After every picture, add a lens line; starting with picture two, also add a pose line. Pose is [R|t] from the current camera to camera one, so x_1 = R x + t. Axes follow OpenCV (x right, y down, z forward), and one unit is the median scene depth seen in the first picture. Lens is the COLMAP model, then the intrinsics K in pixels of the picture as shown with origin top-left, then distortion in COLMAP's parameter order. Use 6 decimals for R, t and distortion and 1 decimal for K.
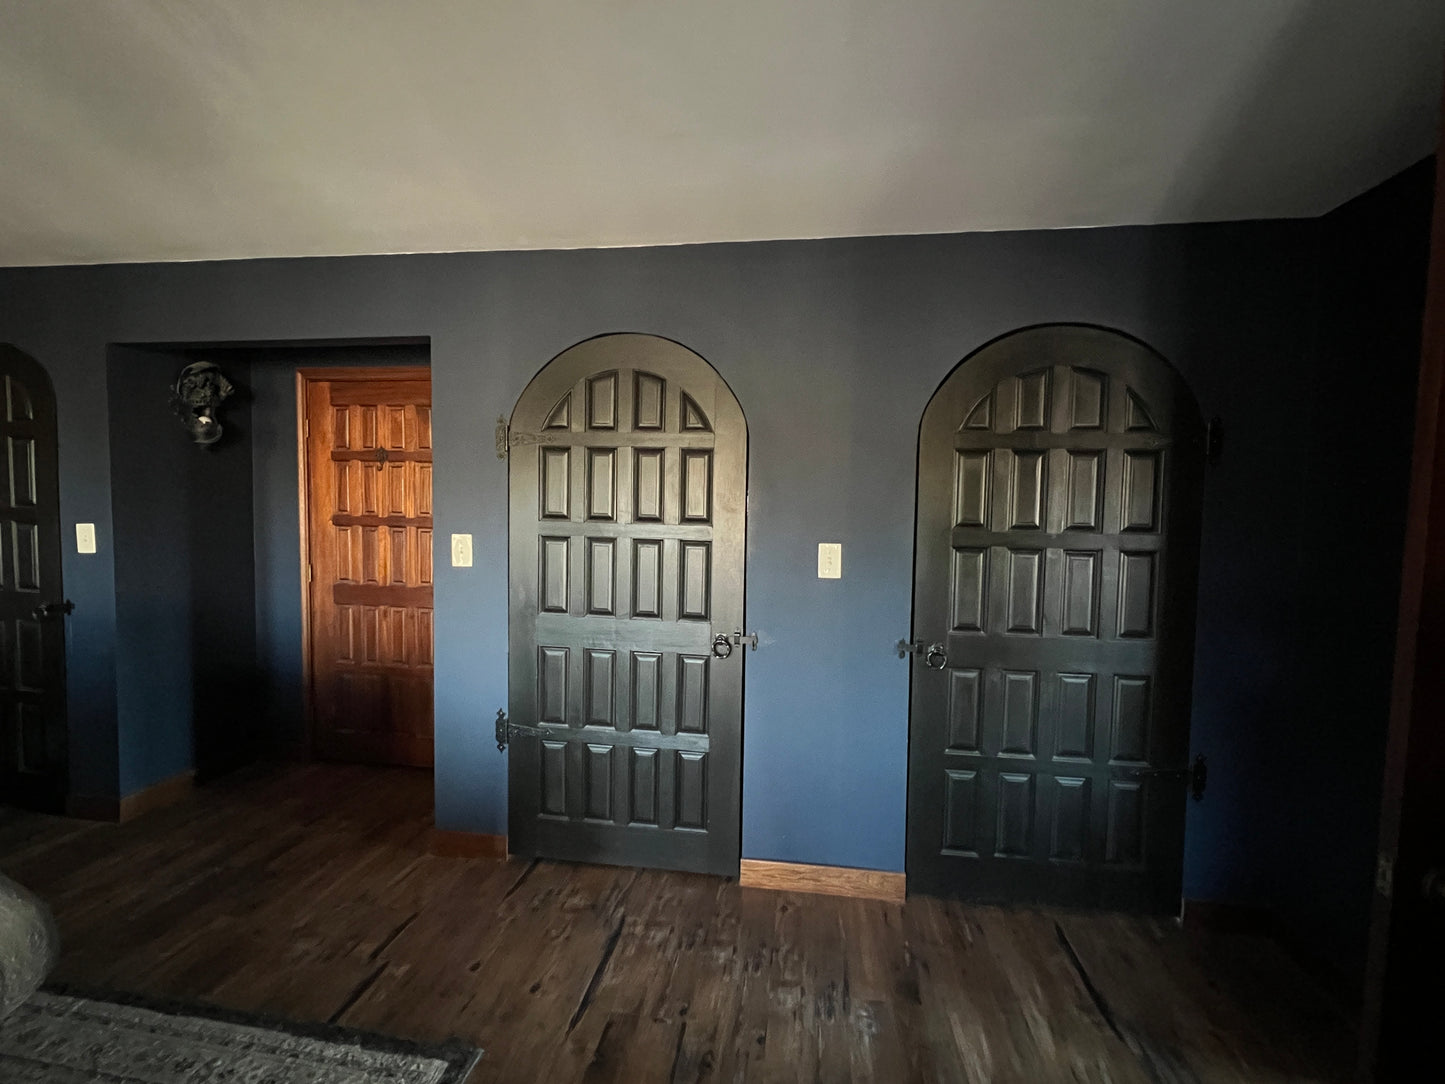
lens RADIAL K [[669.0, 0, 719.7], [0, 669.0, 537.8], [0, 0, 1]] dist [-0.001847, -0.000038]
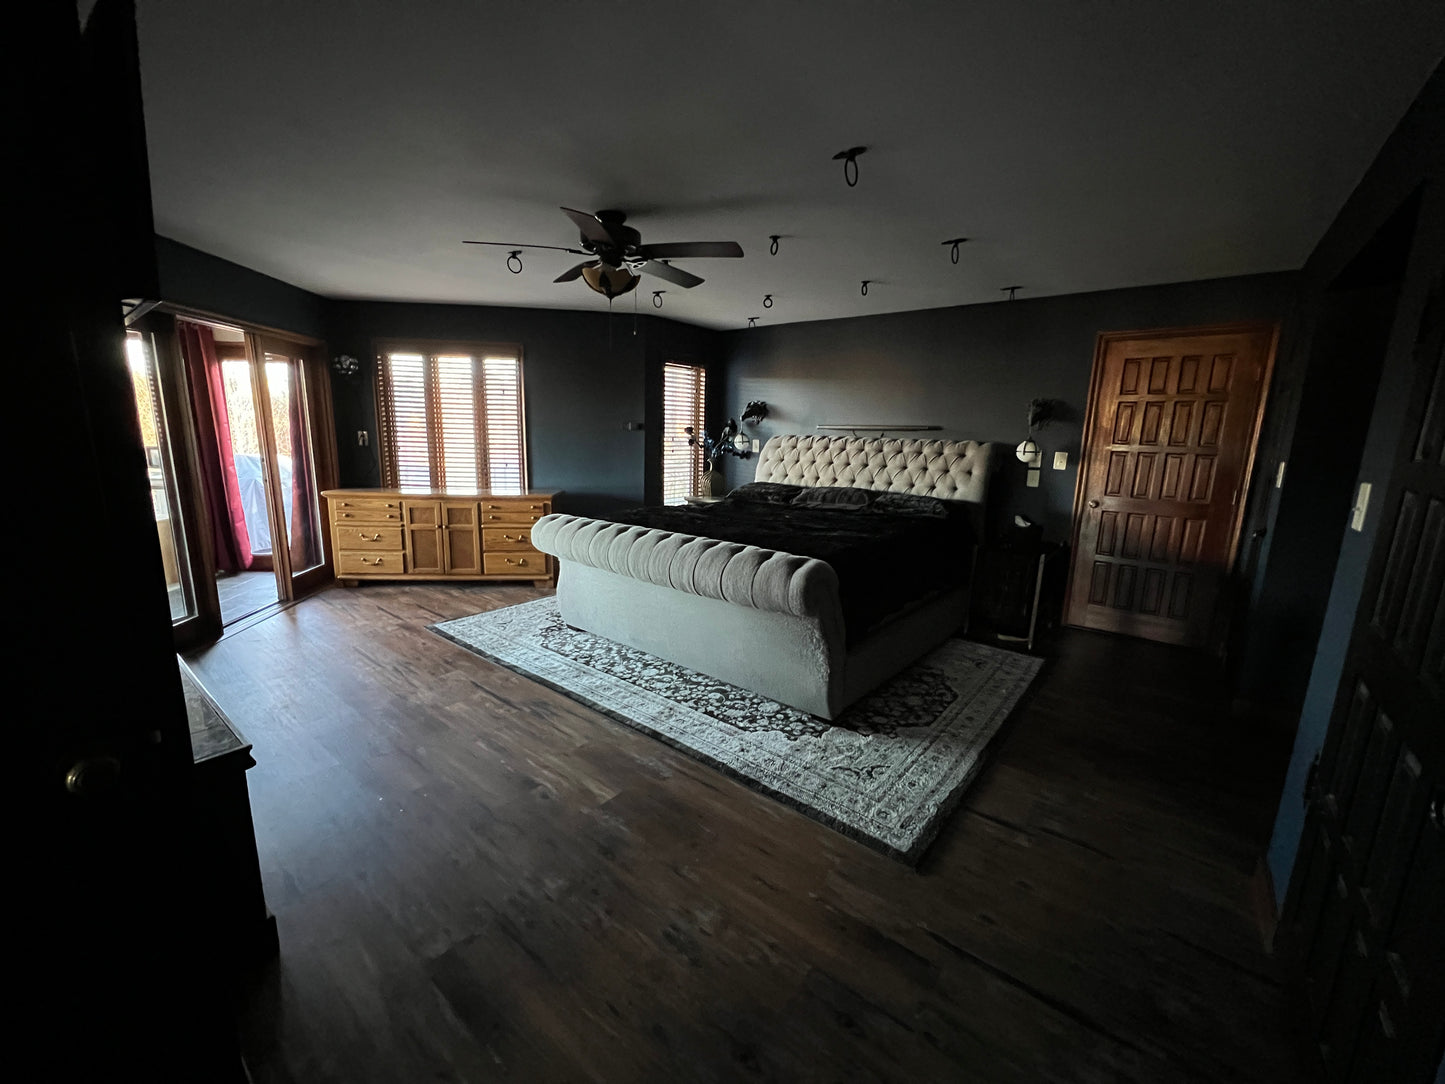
lens RADIAL K [[576.9, 0, 723.2], [0, 576.9, 541.3], [0, 0, 1]] dist [-0.001371, 0.000962]
pose [[-0.505122, 0.133790, -0.852615, 0.532372], [-0.084045, 0.975591, 0.202878, -0.012811], [0.858946, 0.174136, -0.481548, 0.902696]]
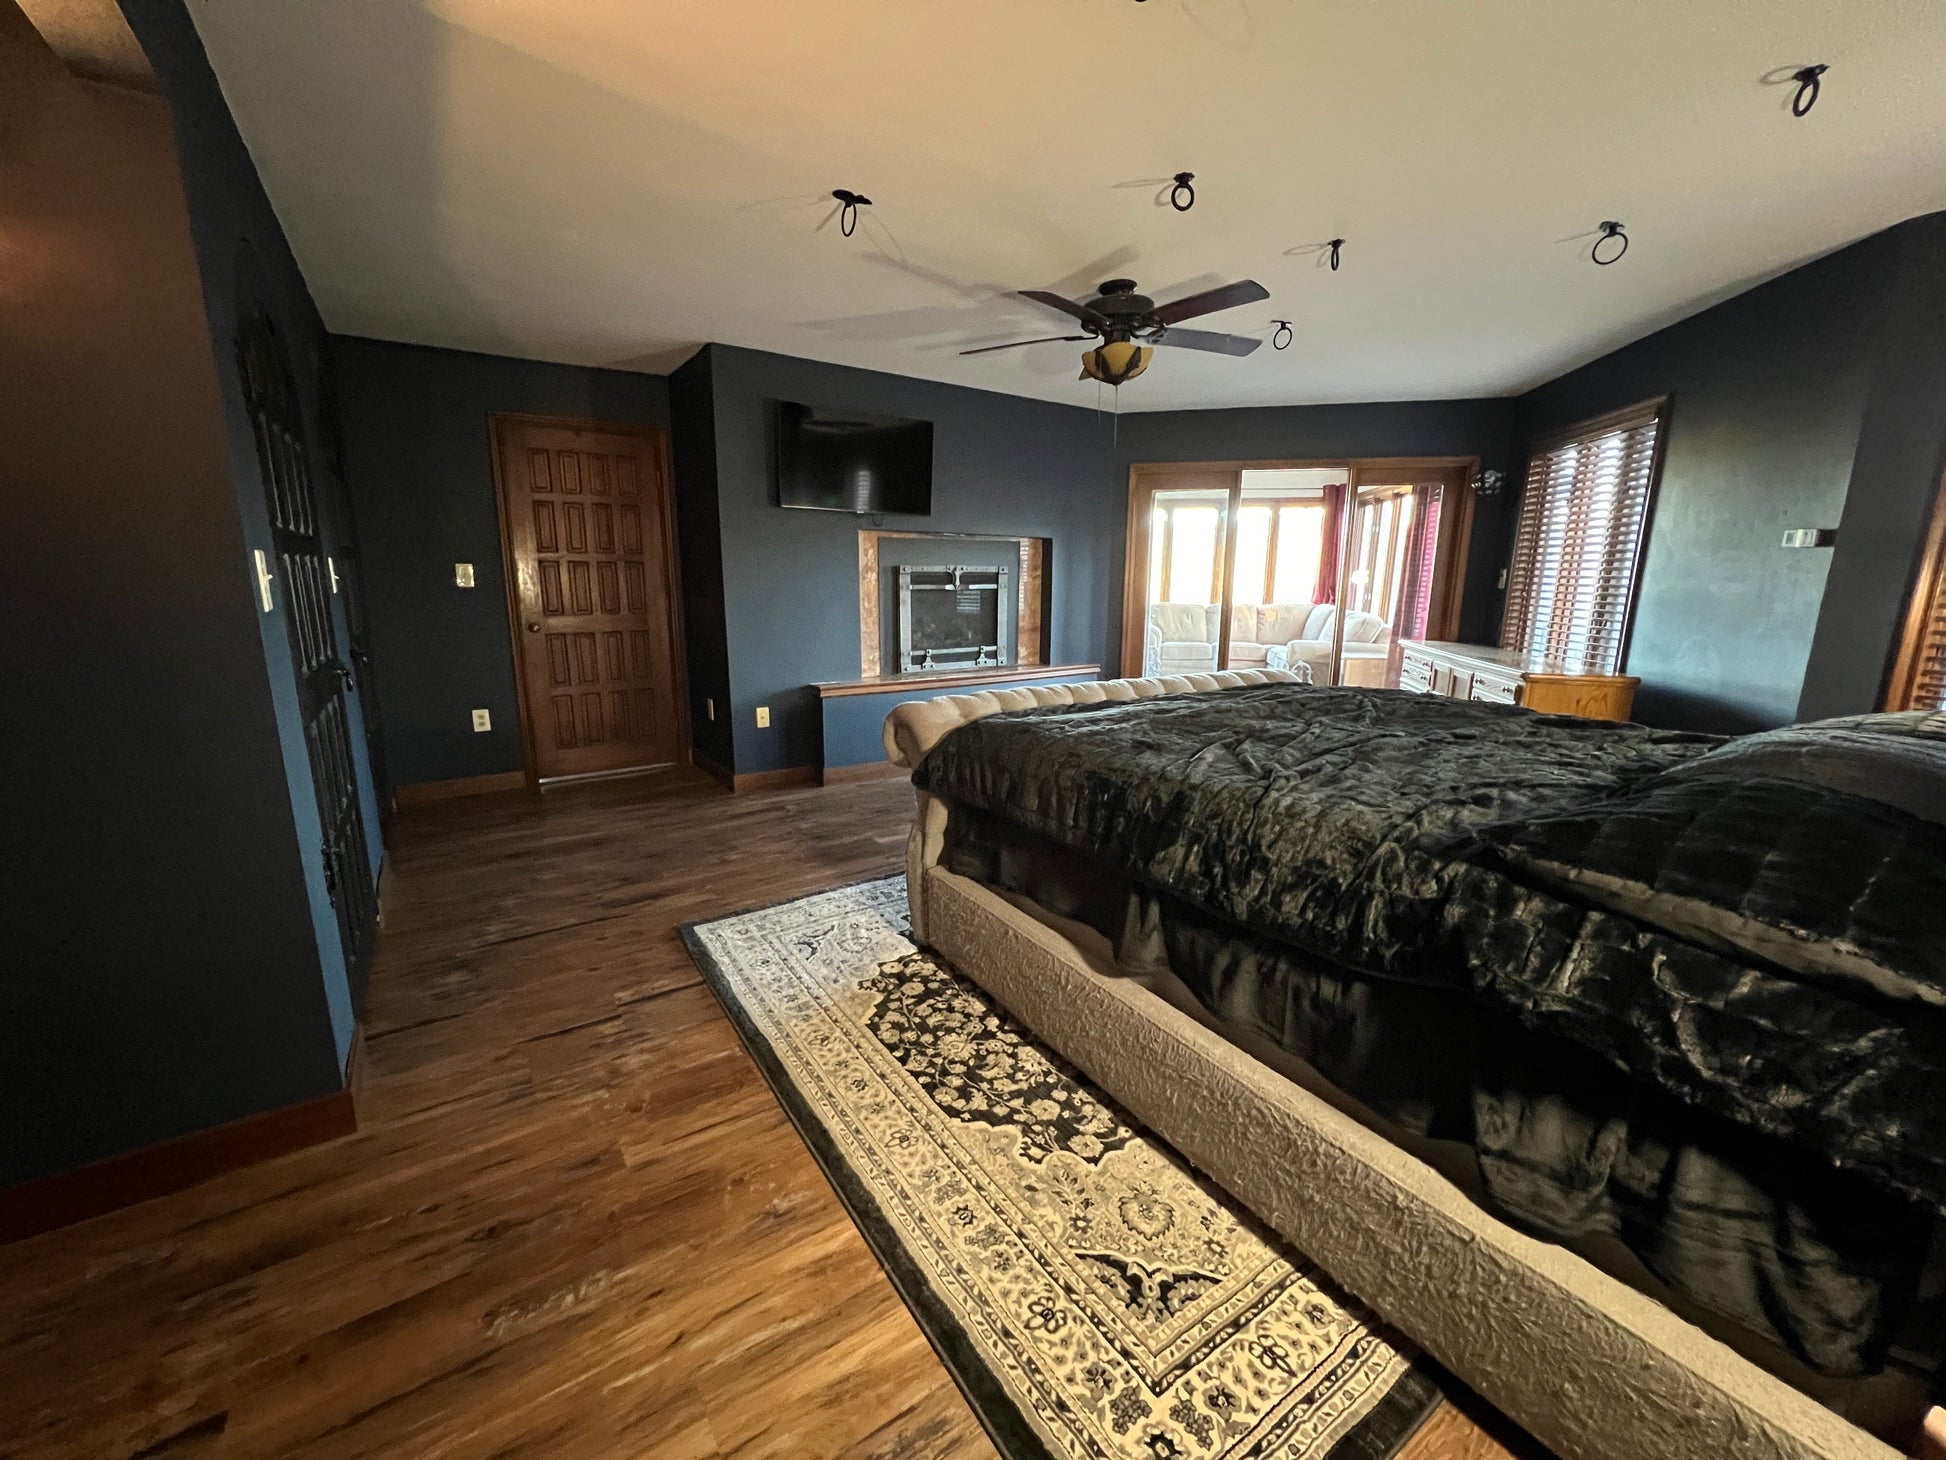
lens RADIAL K [[777.0, 0, 968.1], [0, 777.0, 726.8], [0, 0, 1]] dist [-0.001371, 0.000962]
pose [[-0.671419, -0.165547, 0.722351, -1.514309], [0.026067, 0.968851, 0.246268, -0.008377], [-0.740619, 0.184178, -0.646190, 1.235420]]
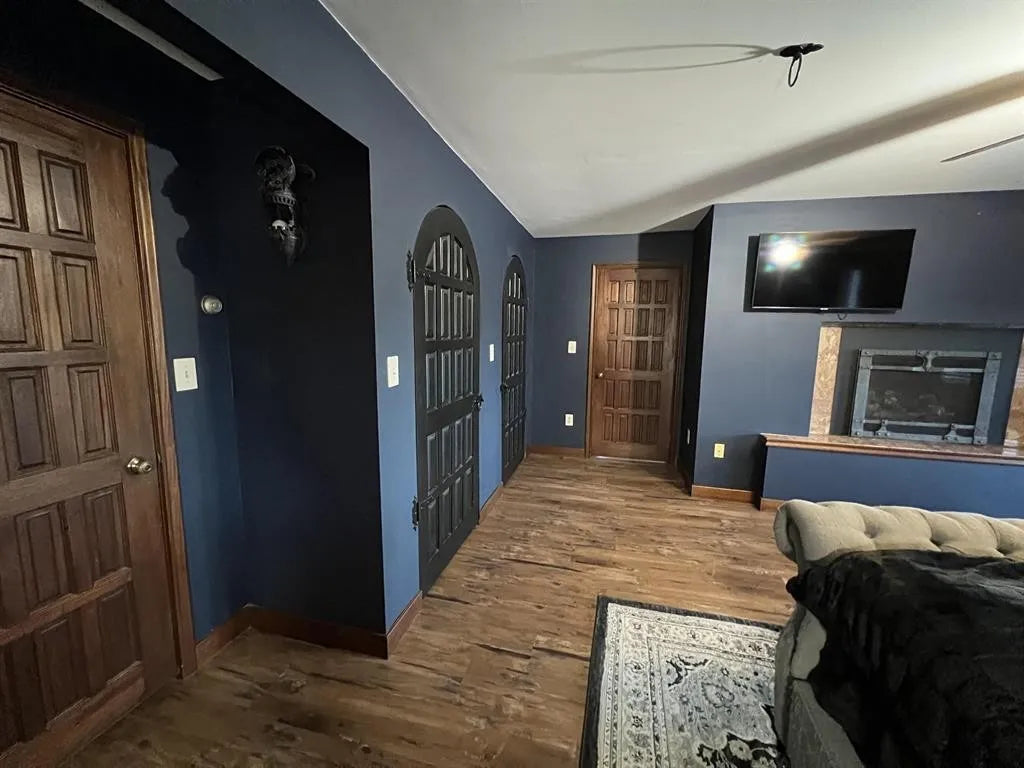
lens RADIAL K [[408.8, 0, 510.2], [0, 408.8, 382.5], [0, 0, 1]] dist [-0.001371, 0.000962]
pose [[0.111165, -0.144947, 0.983175, -1.250237], [0.045614, 0.989008, 0.140649, -0.058182], [-0.992755, 0.029212, 0.116555, 0.903968]]
